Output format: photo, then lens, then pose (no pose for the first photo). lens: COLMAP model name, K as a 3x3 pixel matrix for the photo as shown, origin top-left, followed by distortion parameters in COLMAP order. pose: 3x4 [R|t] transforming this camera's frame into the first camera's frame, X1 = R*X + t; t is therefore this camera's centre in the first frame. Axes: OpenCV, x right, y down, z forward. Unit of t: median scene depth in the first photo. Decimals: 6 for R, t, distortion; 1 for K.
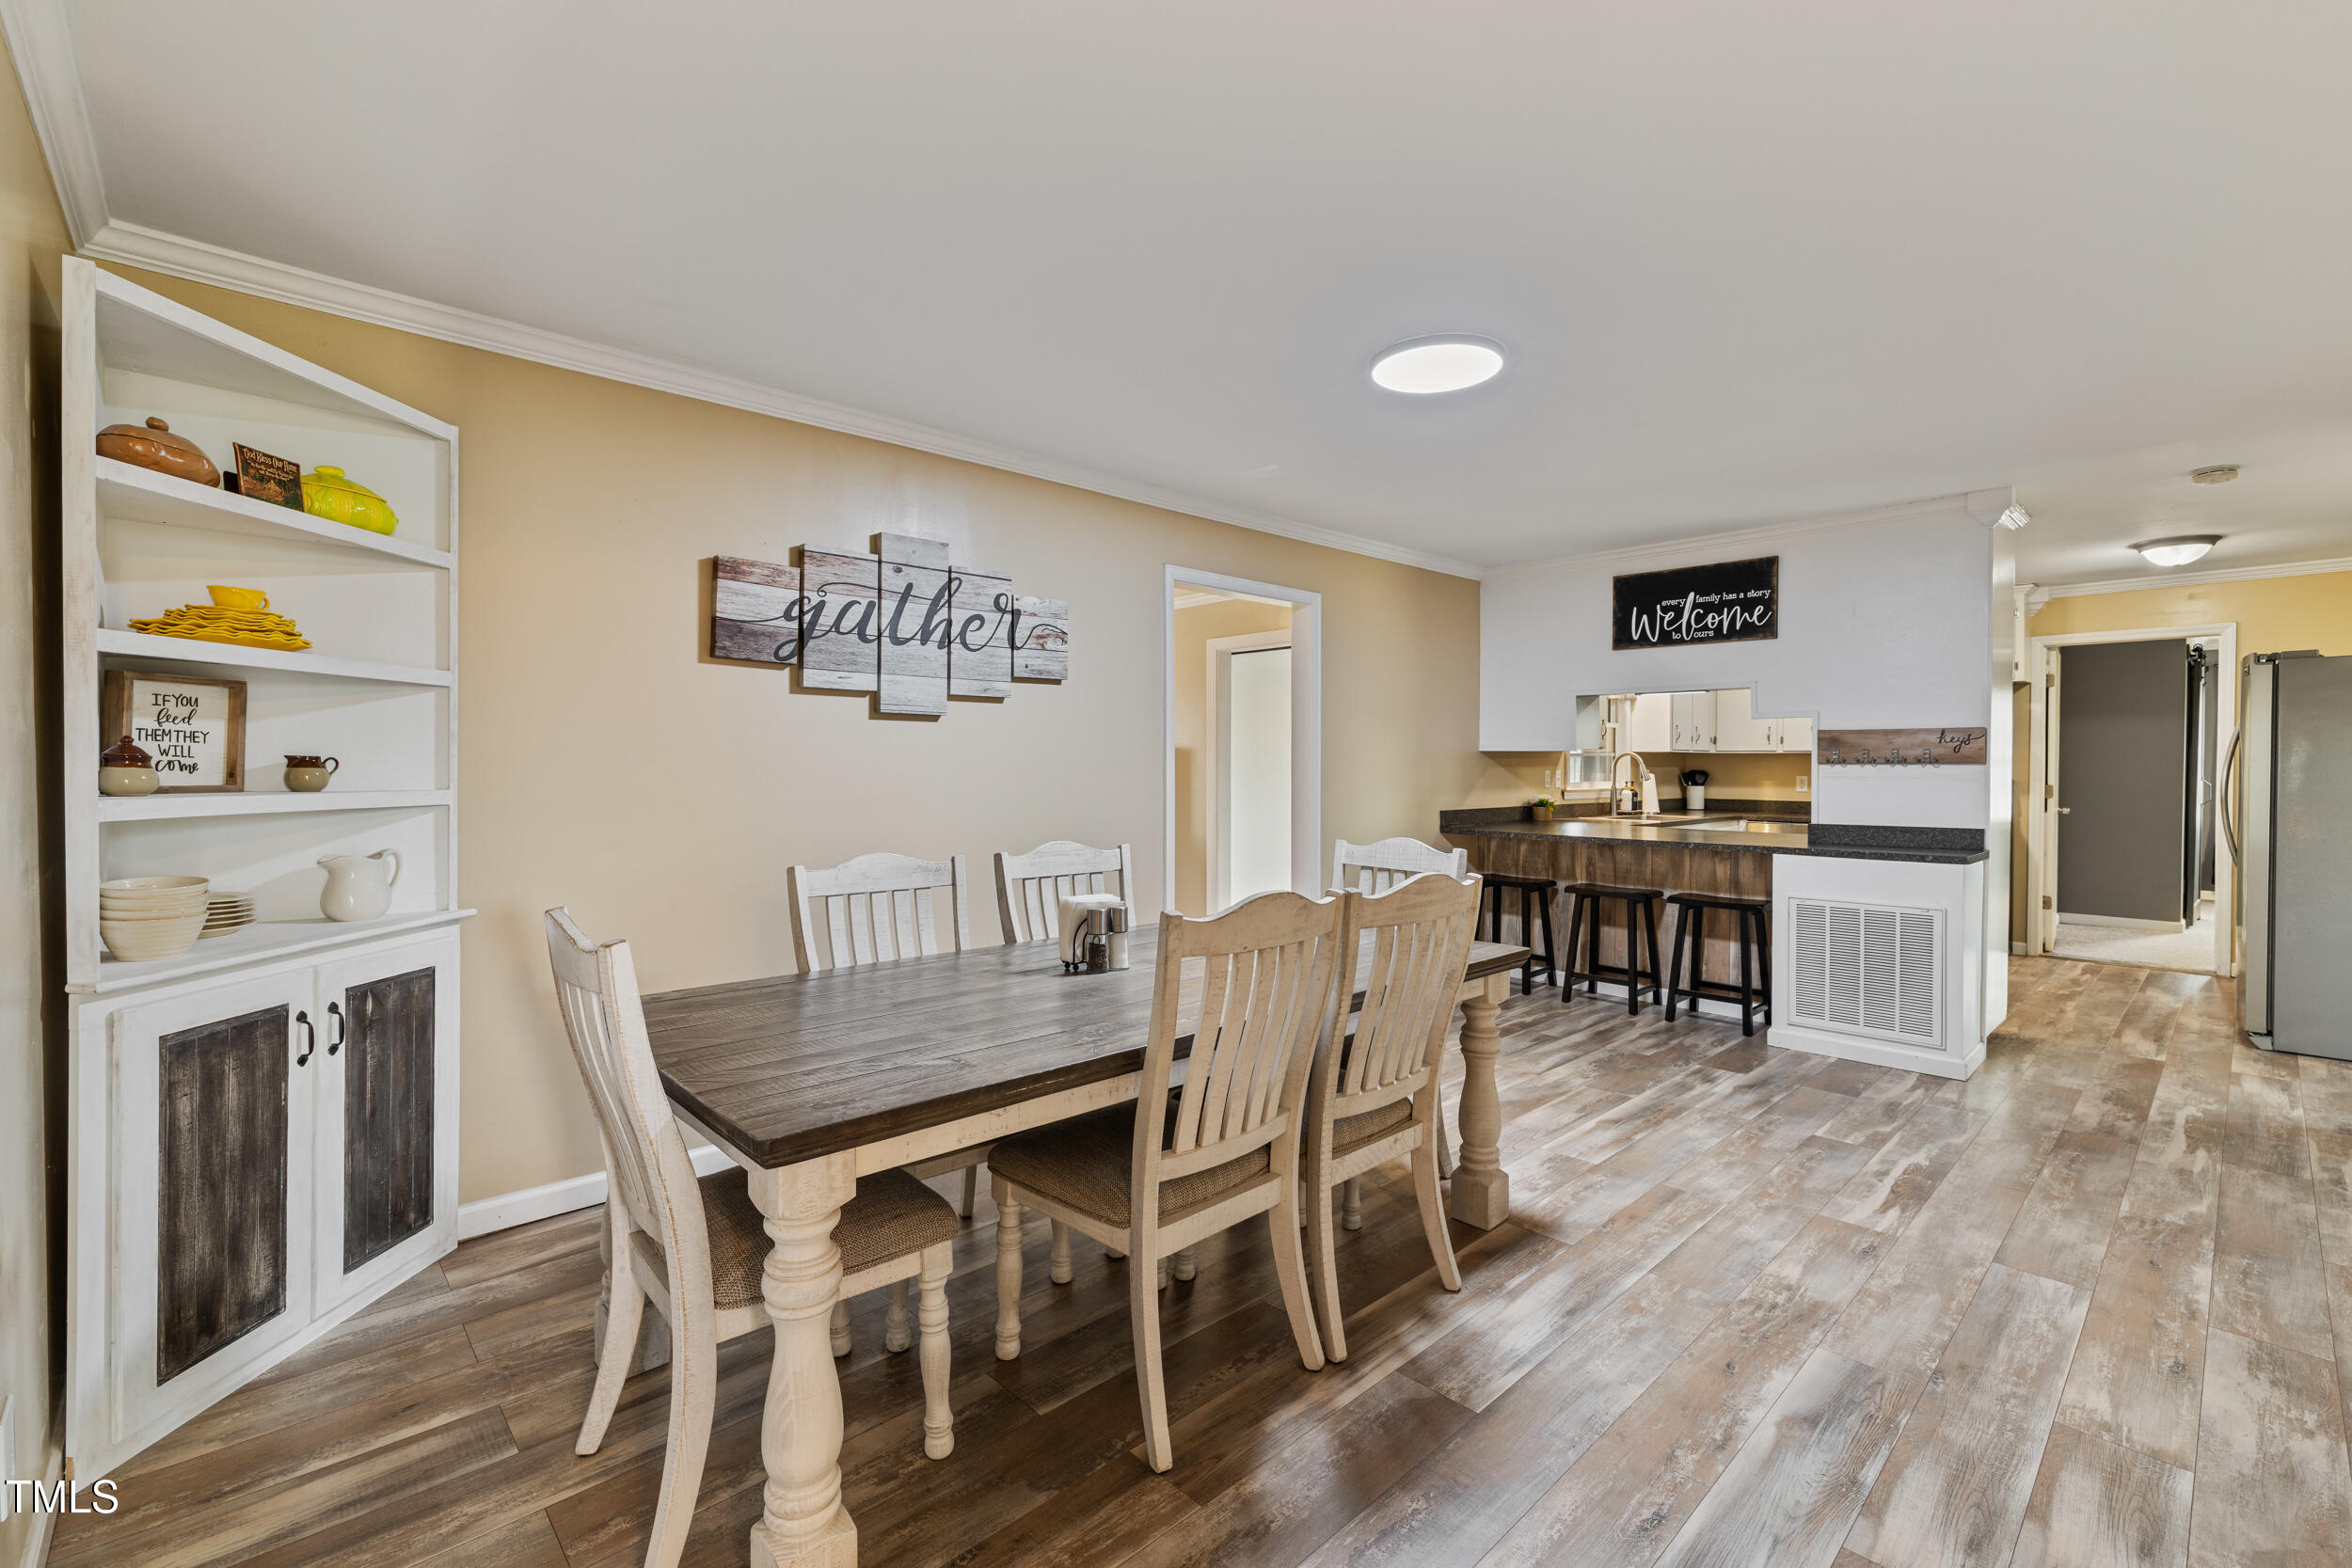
lens RADIAL K [[1011.2, 0, 1178.6], [0, 1011.2, 778.7], [0, 0, 1]] dist [0.002758, 0.000452]
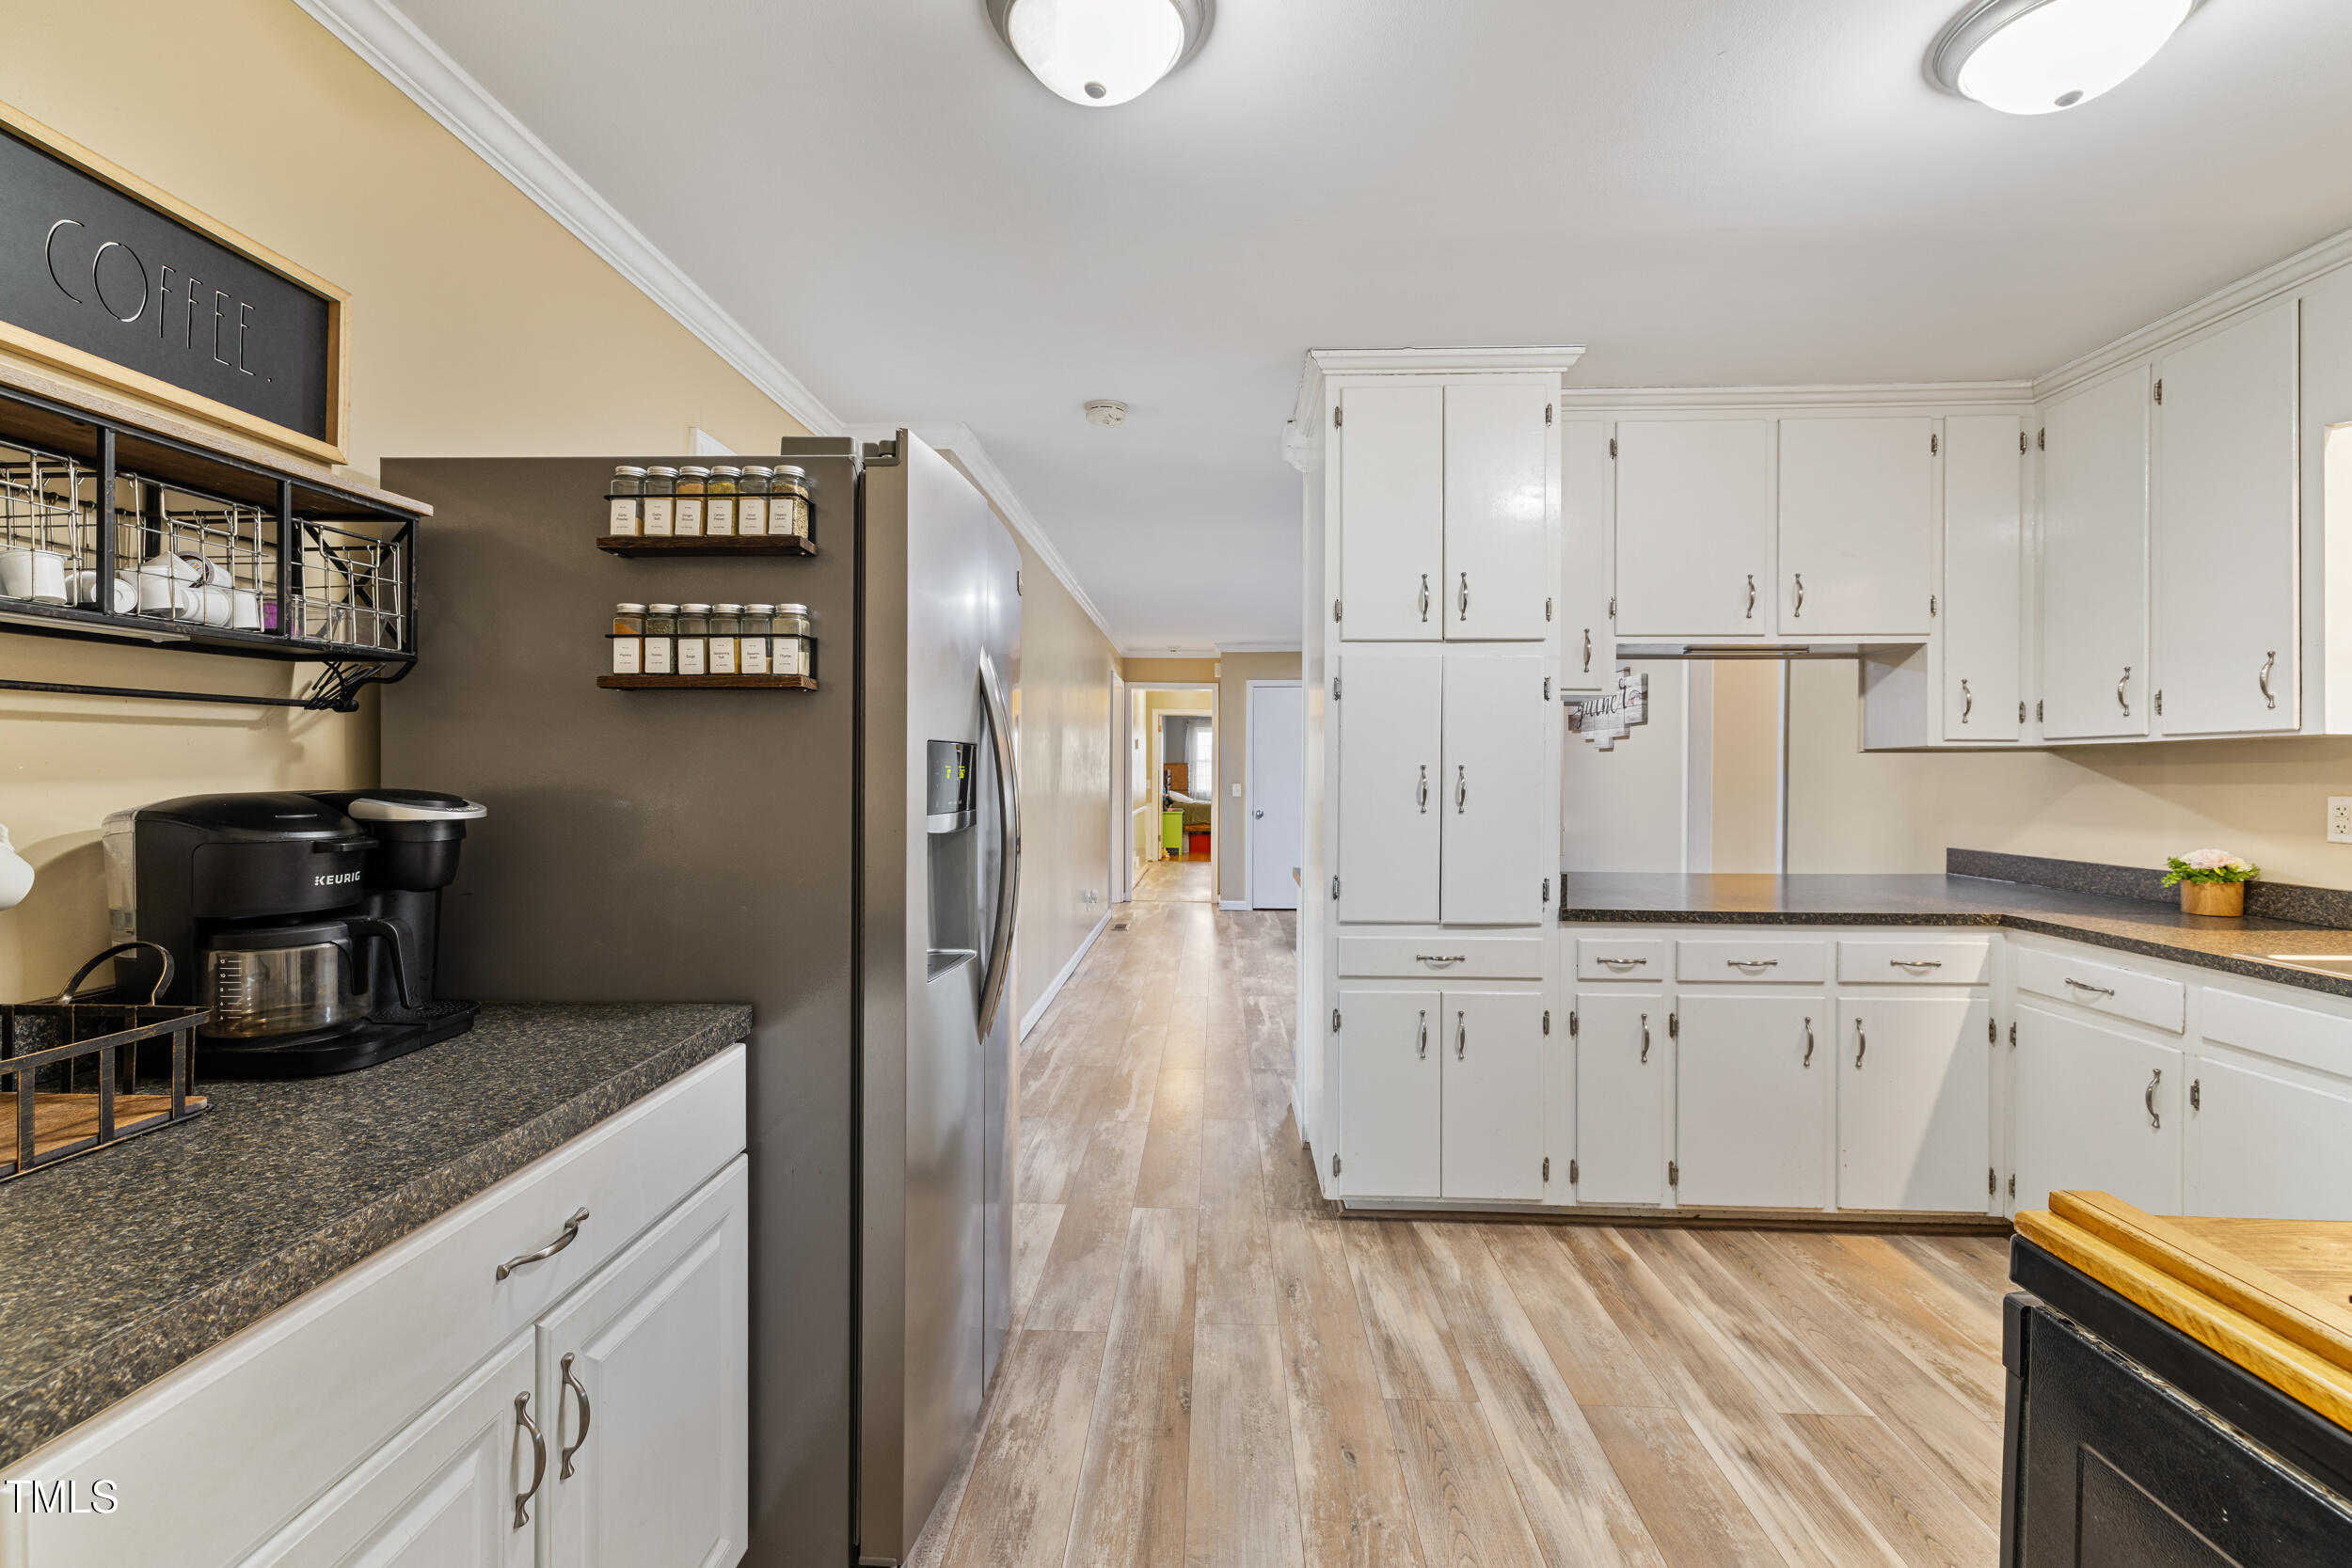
lens RADIAL K [[1020.3, 0, 1168.8], [0, 1020.3, 771.6], [0, 0, 1]] dist [0.000443, 0.000953]
pose [[-0.720478, -0.005777, -0.693454, 1.199937], [-0.019203, 0.999748, 0.011622, -0.016857], [0.693212, 0.021690, -0.720407, 1.260869]]
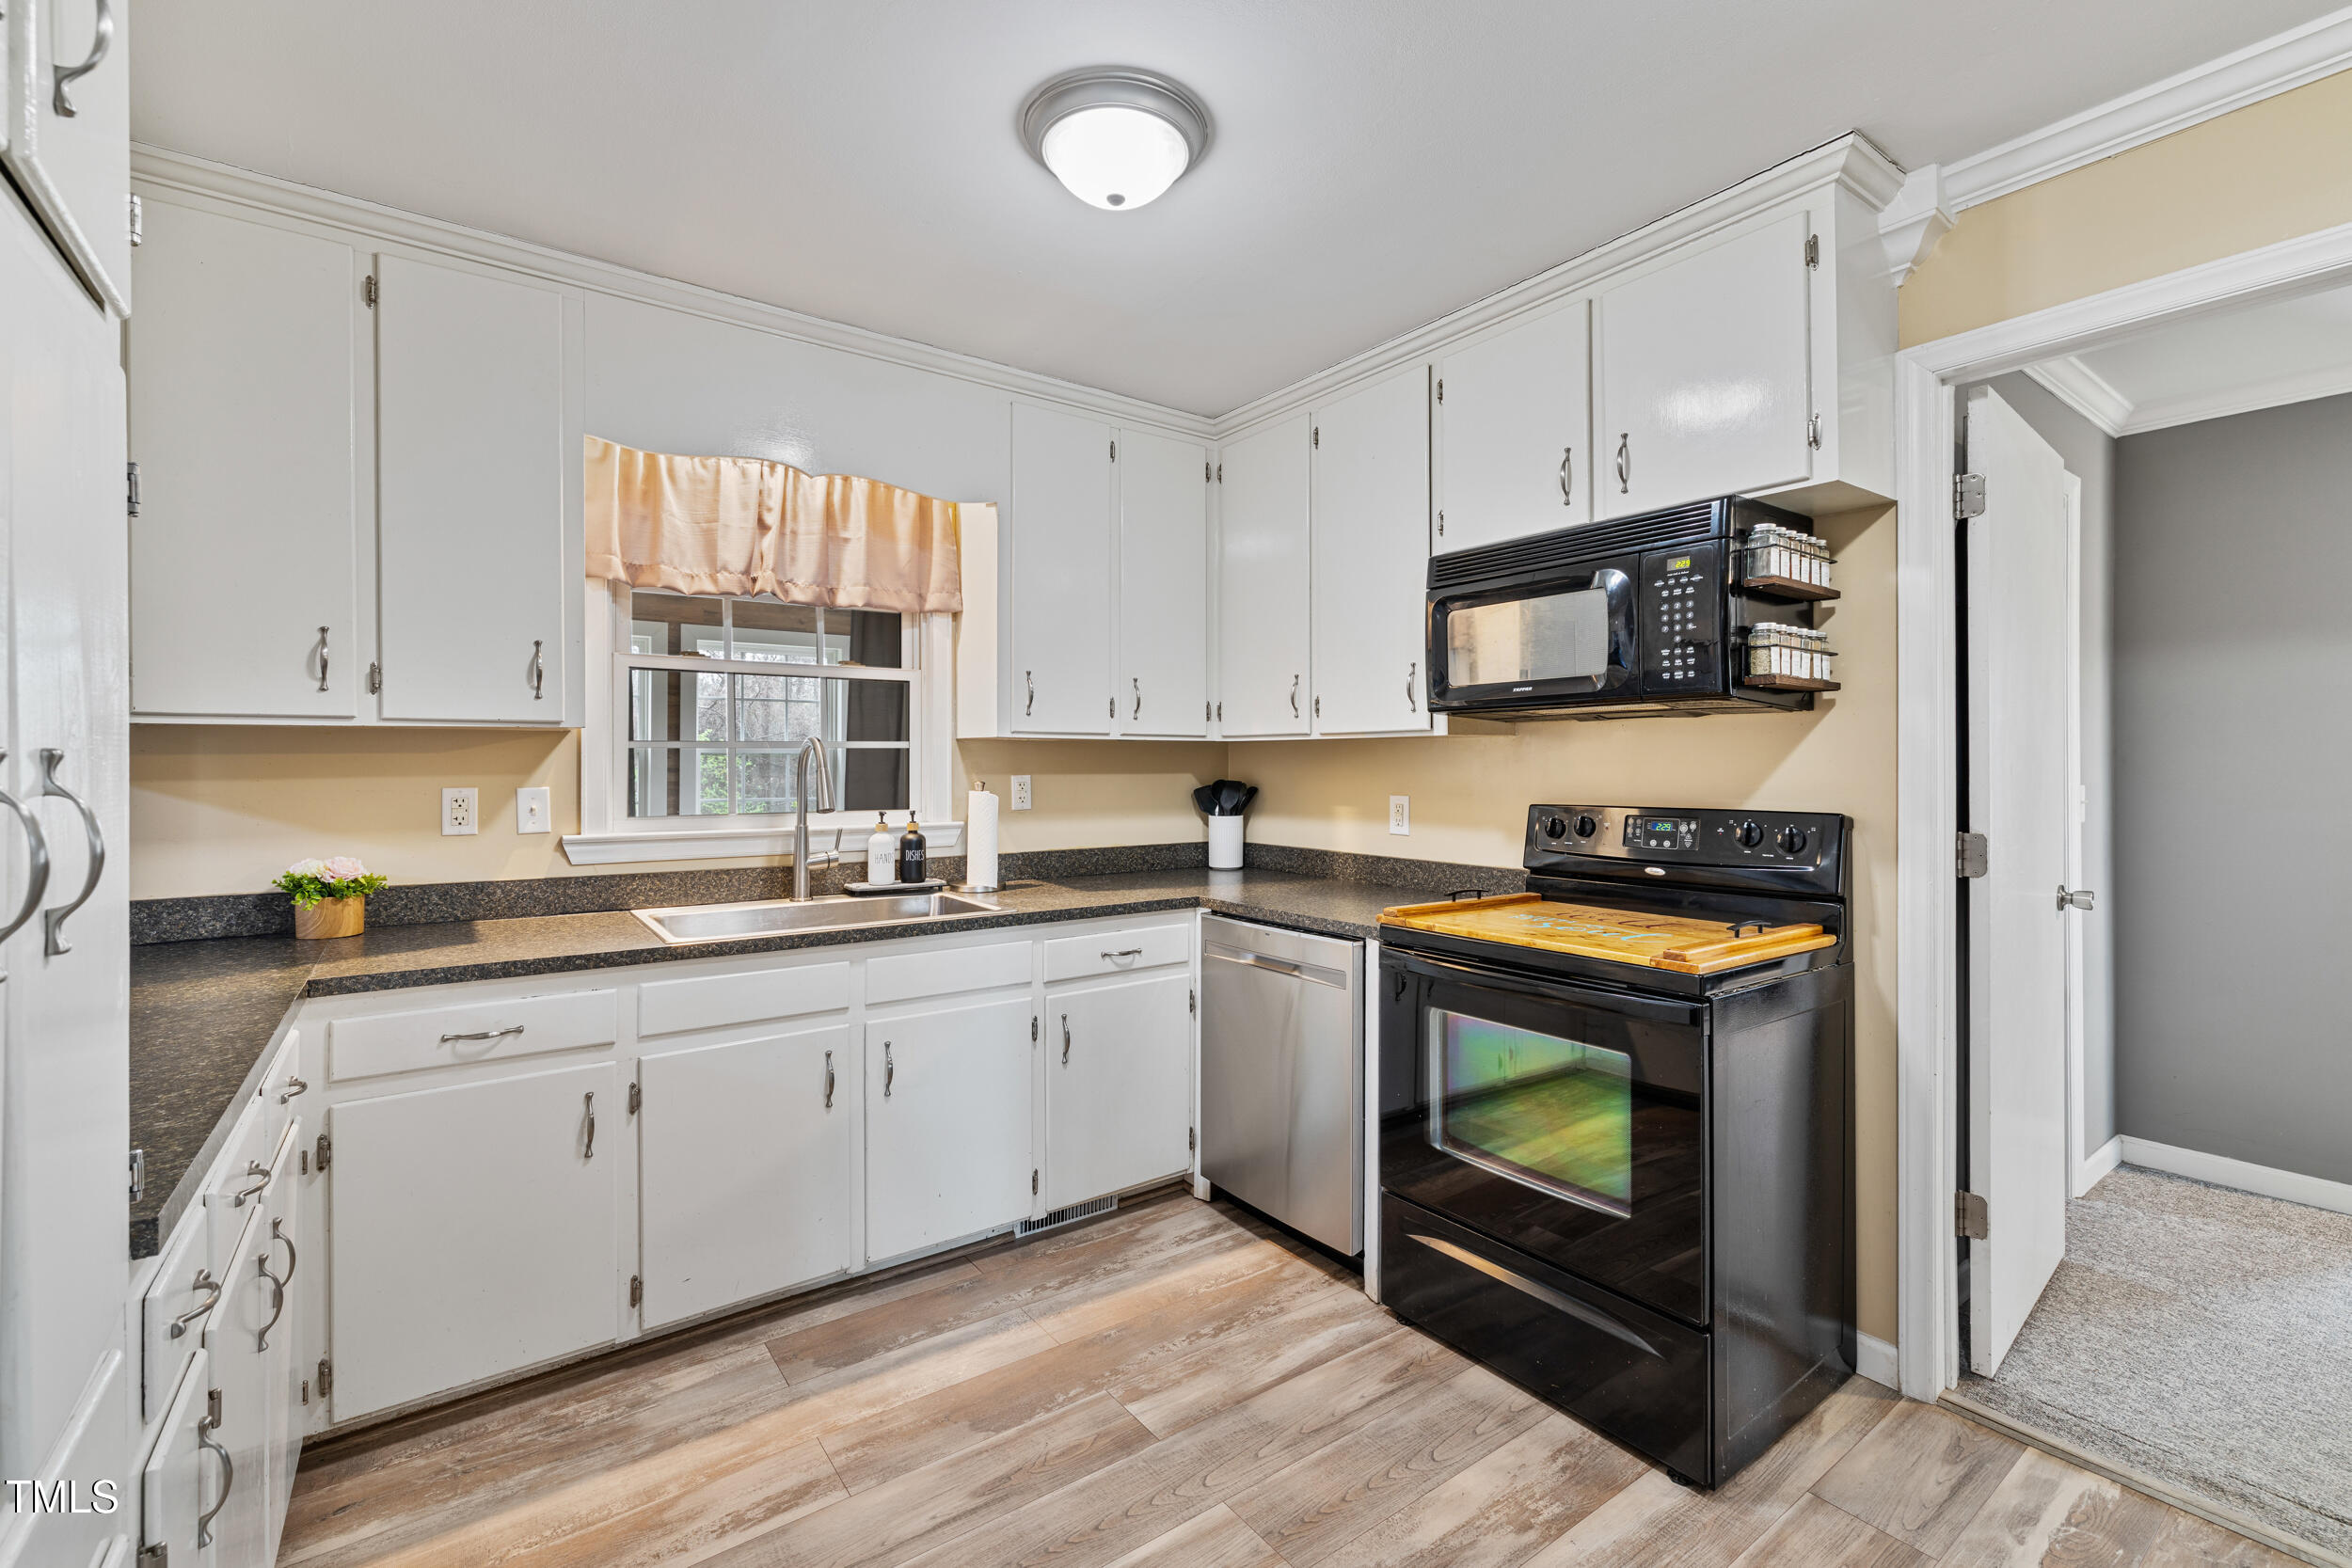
lens RADIAL K [[1020.3, 0, 1167.6], [0, 1020.3, 759.0], [0, 0, 1]] dist [0.000443, 0.000953]
pose [[0.992538, -0.003661, -0.121878, 0.857028], [0.001193, 0.999793, -0.020321, -0.013701], [0.121927, 0.020024, 0.992337, 0.867224]]
